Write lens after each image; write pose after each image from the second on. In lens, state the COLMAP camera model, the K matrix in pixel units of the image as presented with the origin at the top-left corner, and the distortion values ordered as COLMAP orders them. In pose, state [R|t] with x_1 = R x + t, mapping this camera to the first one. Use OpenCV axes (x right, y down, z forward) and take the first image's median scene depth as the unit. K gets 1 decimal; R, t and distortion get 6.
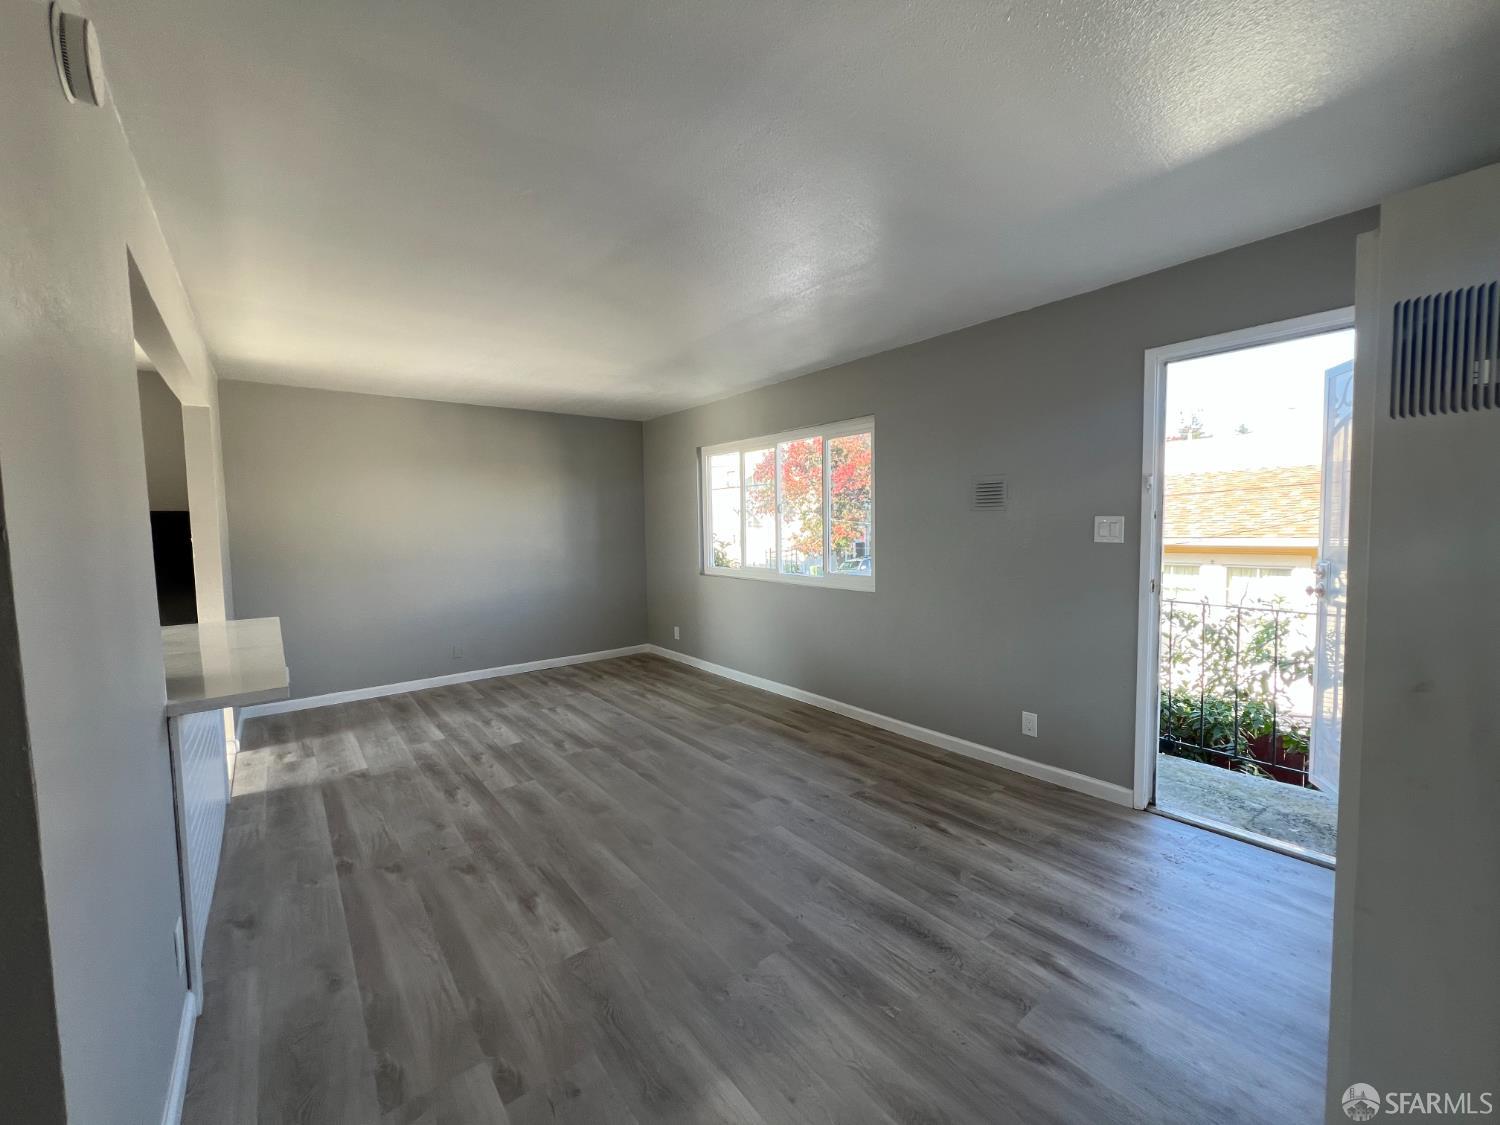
lens RADIAL K [[599.2, 0, 742.3], [0, 599.2, 556.7], [0, 0, 1]] dist [-0.000811, 0.000273]
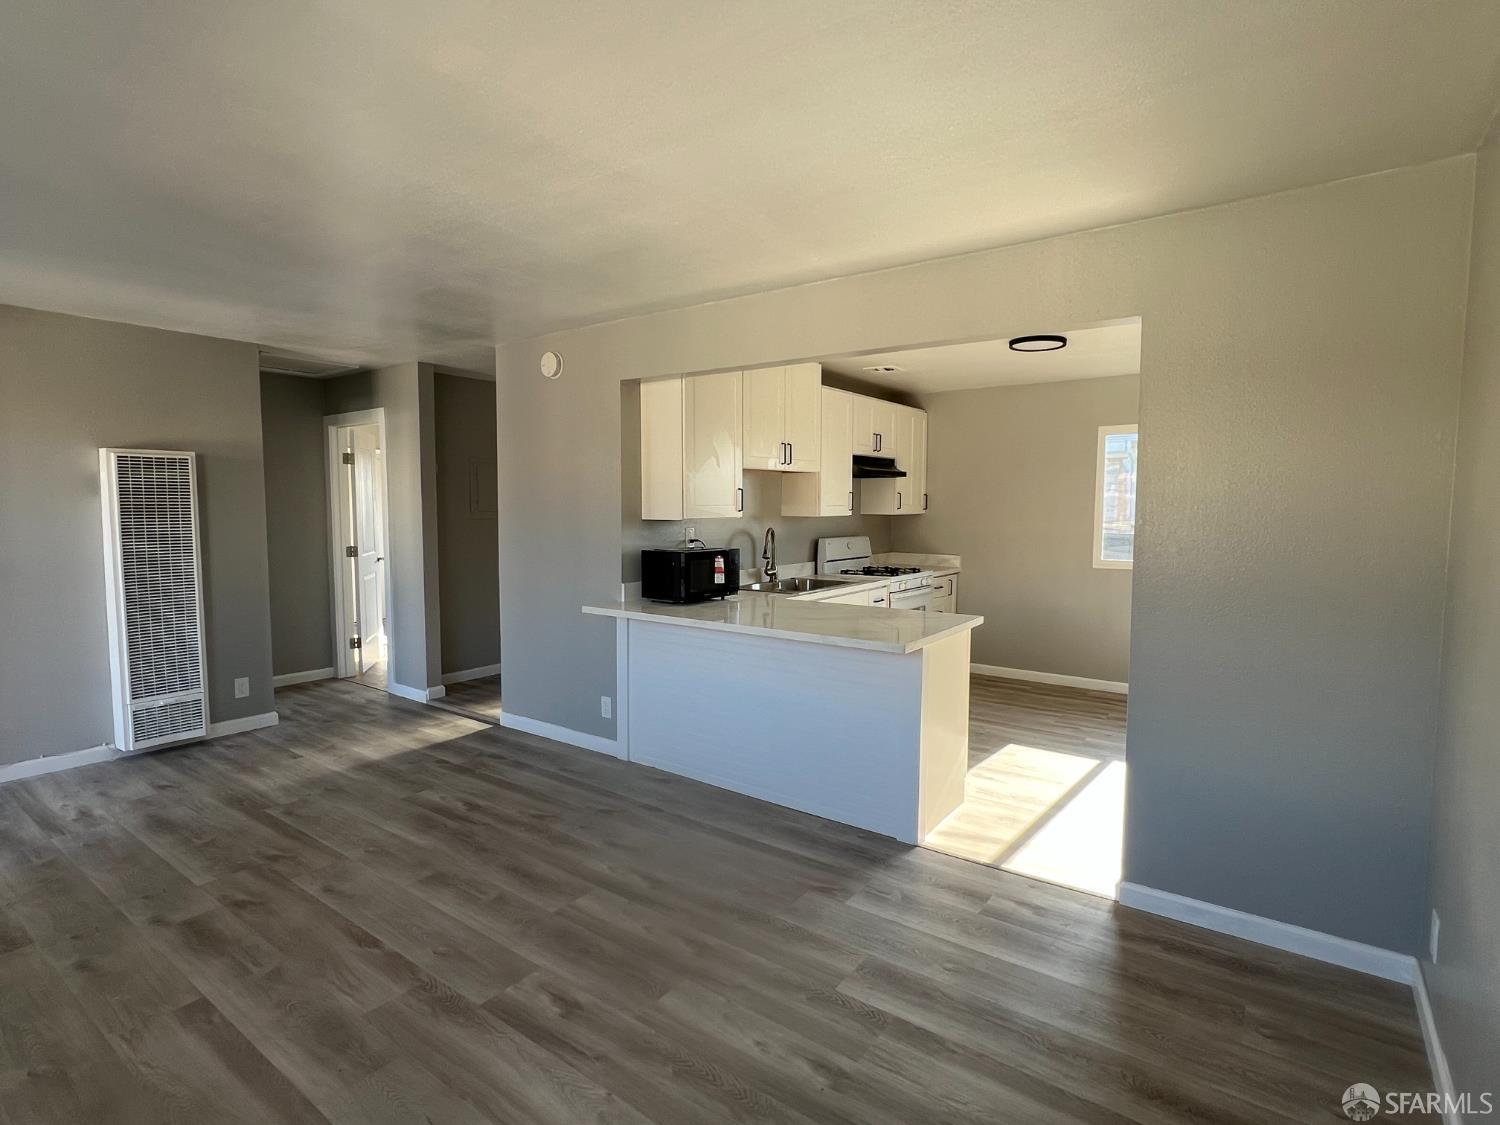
lens RADIAL K [[759.2, 0, 742.4], [0, 759.2, 561.7], [0, 0, 1]] dist [-0.001741, 0.001083]
pose [[-0.963305, 0.034629, -0.266166, -0.404803], [-0.002266, 0.990558, 0.137075, -0.149352], [0.268400, 0.132648, -0.954131, 2.149432]]
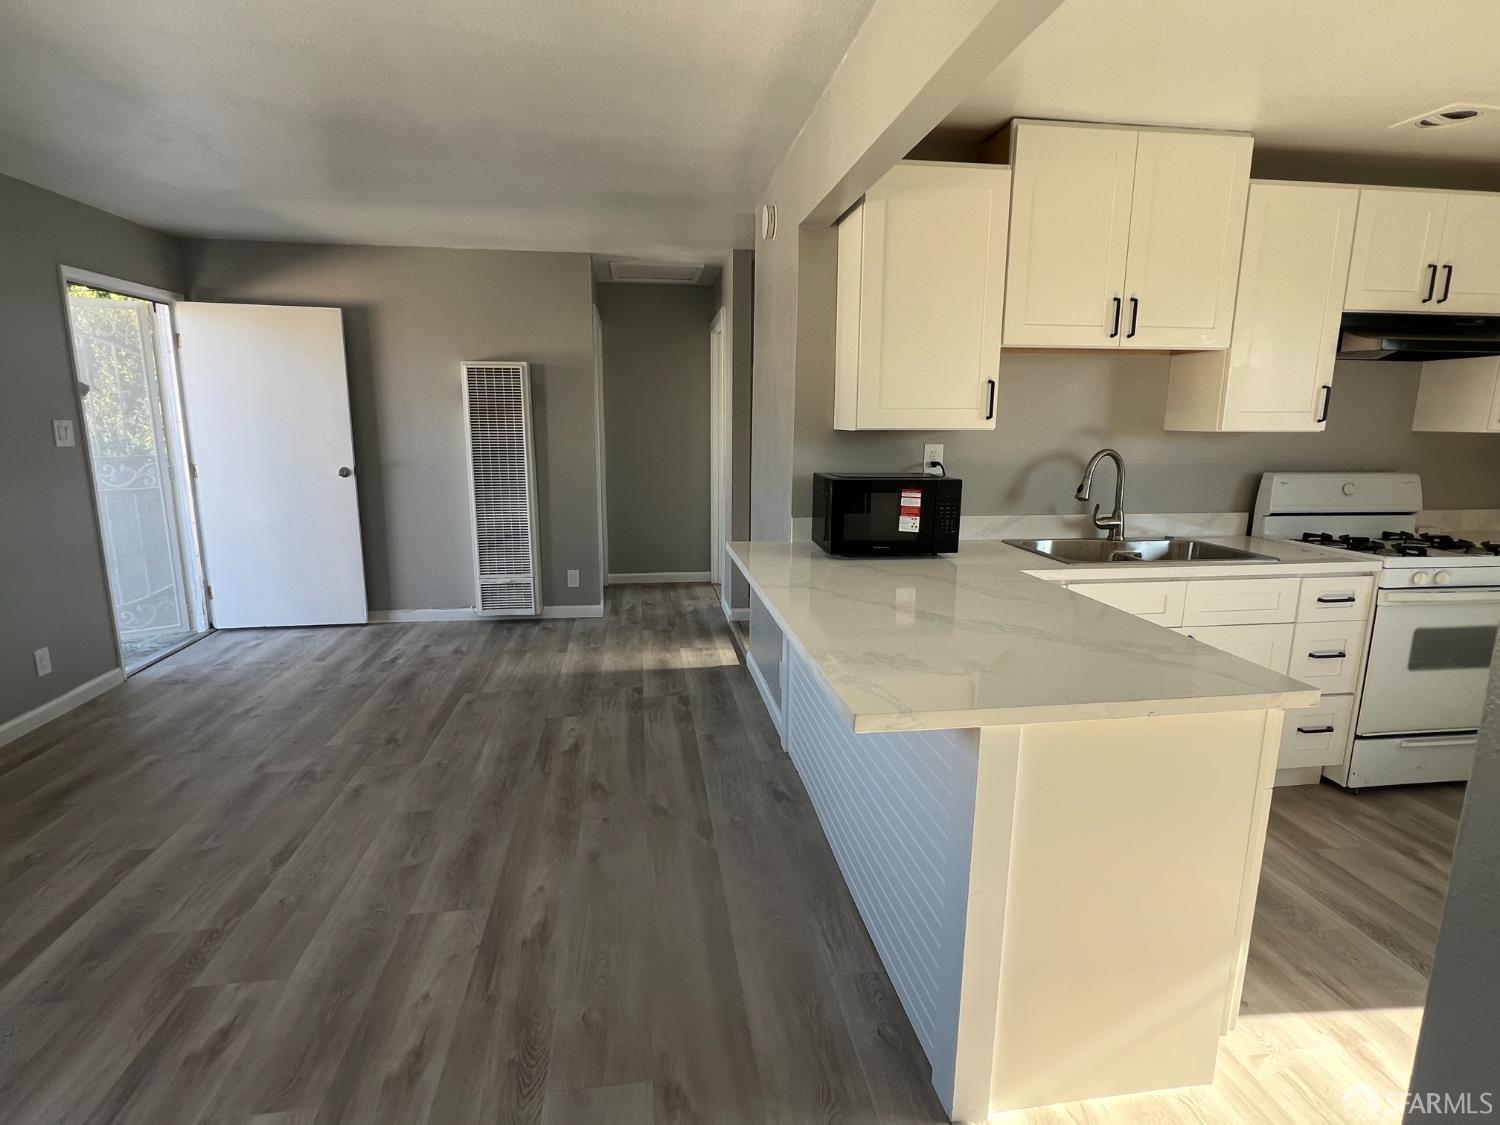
lens RADIAL K [[759.2, 0, 743.8], [0, 759.2, 562.9], [0, 0, 1]] dist [-0.001741, 0.001083]
pose [[-0.864441, -0.084688, 0.495550, -1.087058], [0.036932, 0.972348, 0.230596, -0.089892], [-0.501376, 0.217638, -0.837410, 1.606486]]
